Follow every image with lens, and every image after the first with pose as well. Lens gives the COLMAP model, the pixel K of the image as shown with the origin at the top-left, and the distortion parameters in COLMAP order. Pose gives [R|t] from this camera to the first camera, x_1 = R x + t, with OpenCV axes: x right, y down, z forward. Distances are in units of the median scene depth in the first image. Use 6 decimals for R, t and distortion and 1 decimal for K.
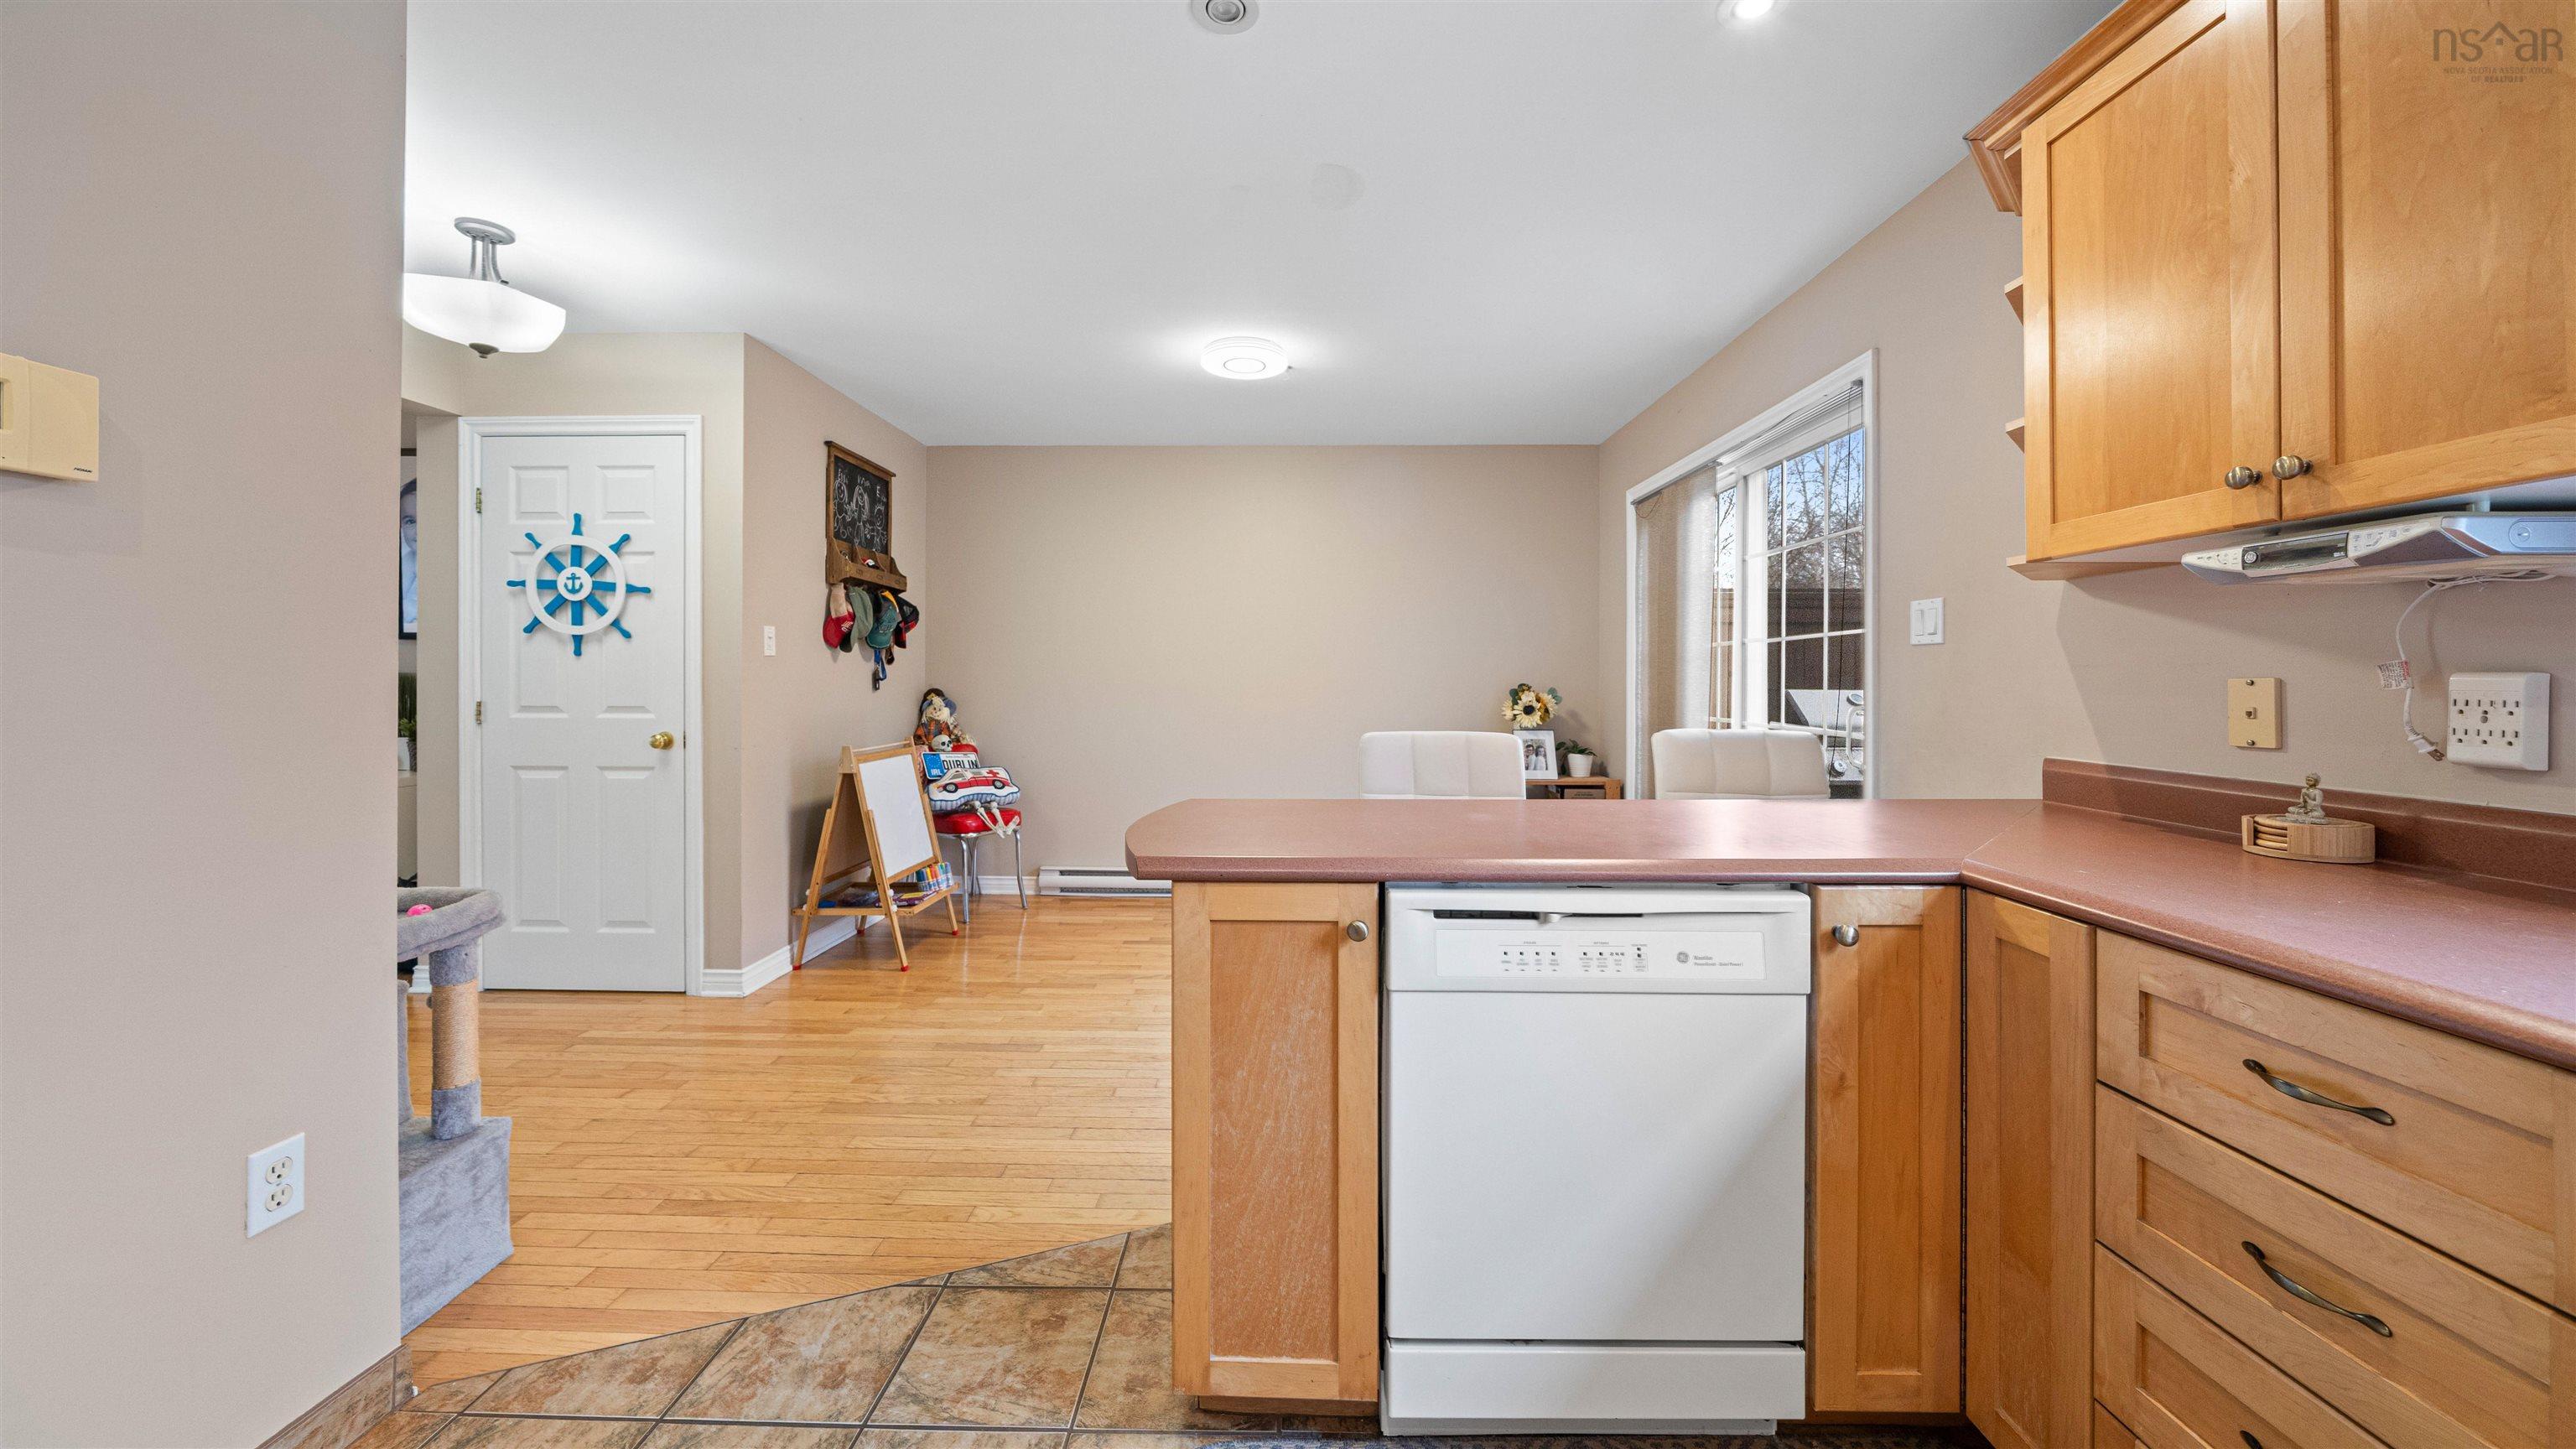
lens RADIAL K [[894.7, 0, 1269.2], [0, 894.7, 684.2], [0, 0, 1]] dist [-0.002712, 0.000137]
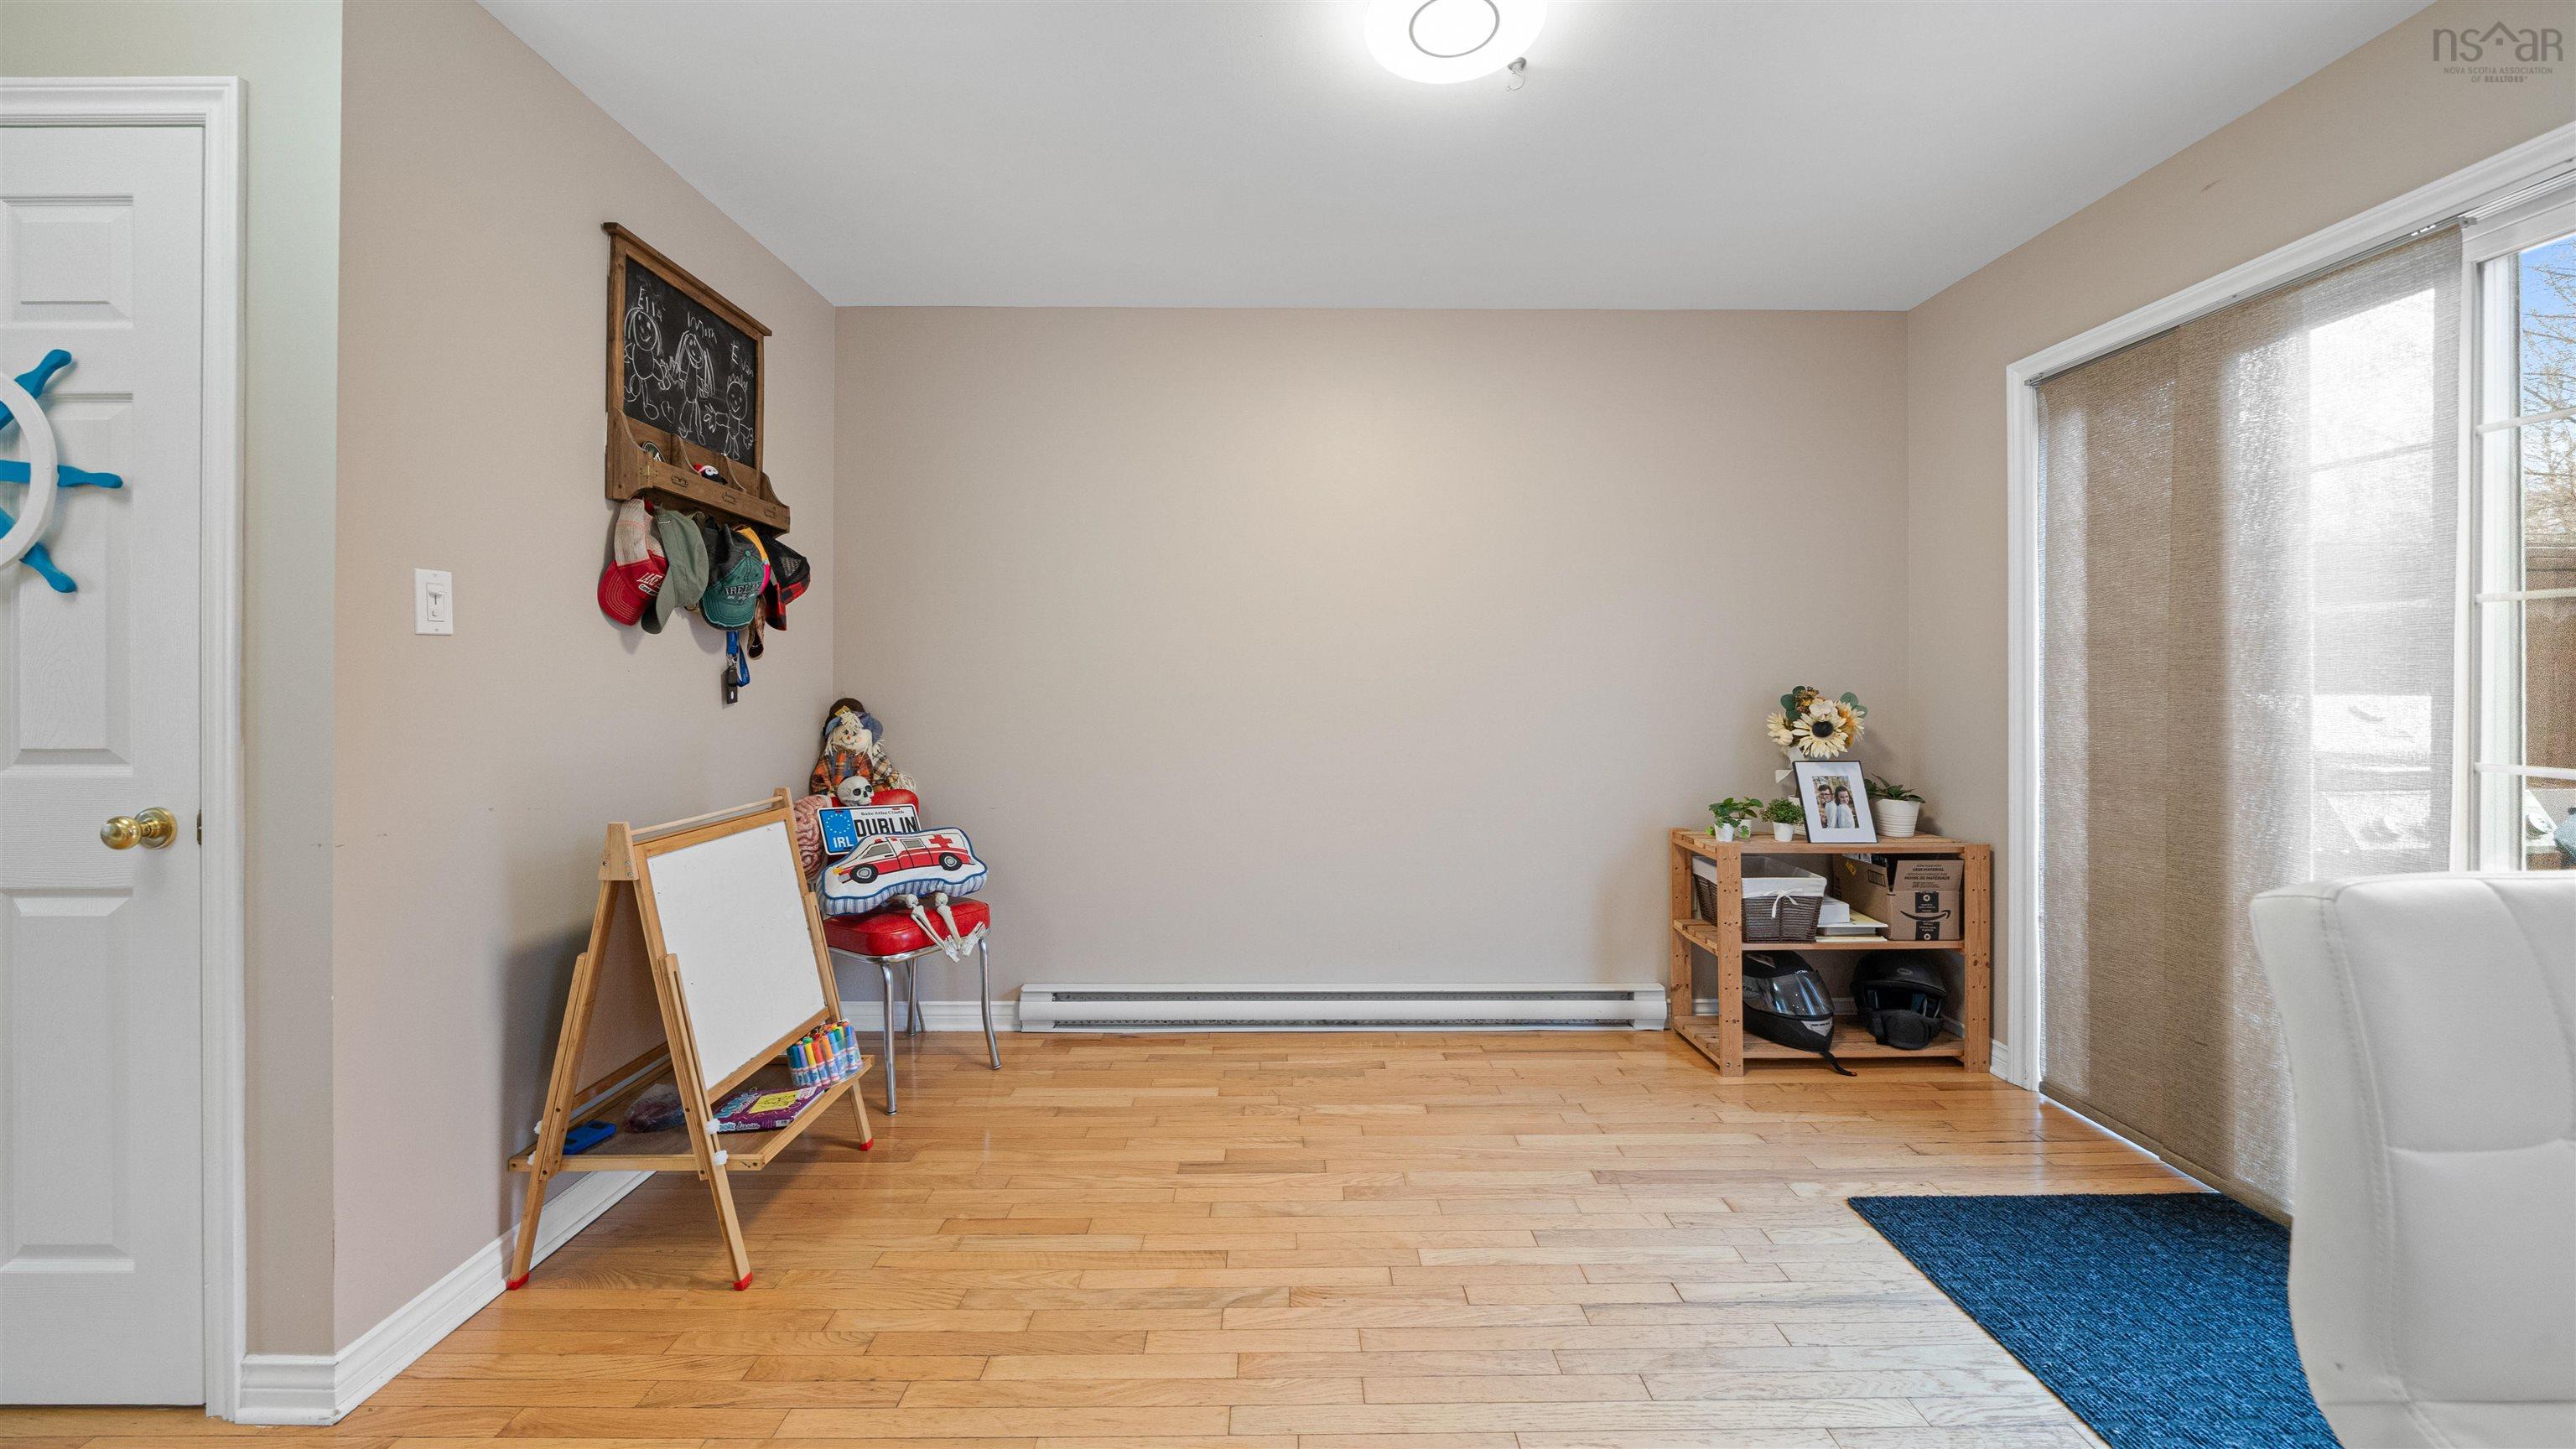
lens RADIAL K [[894.7, 0, 1276.6], [0, 894.7, 674.1], [0, 0, 1]] dist [-0.002712, 0.000137]
pose [[0.999403, -0.003736, 0.034352, -0.119548], [0.004215, 0.999895, -0.013890, -0.002519], [-0.034297, 0.014027, 0.999313, 0.447605]]
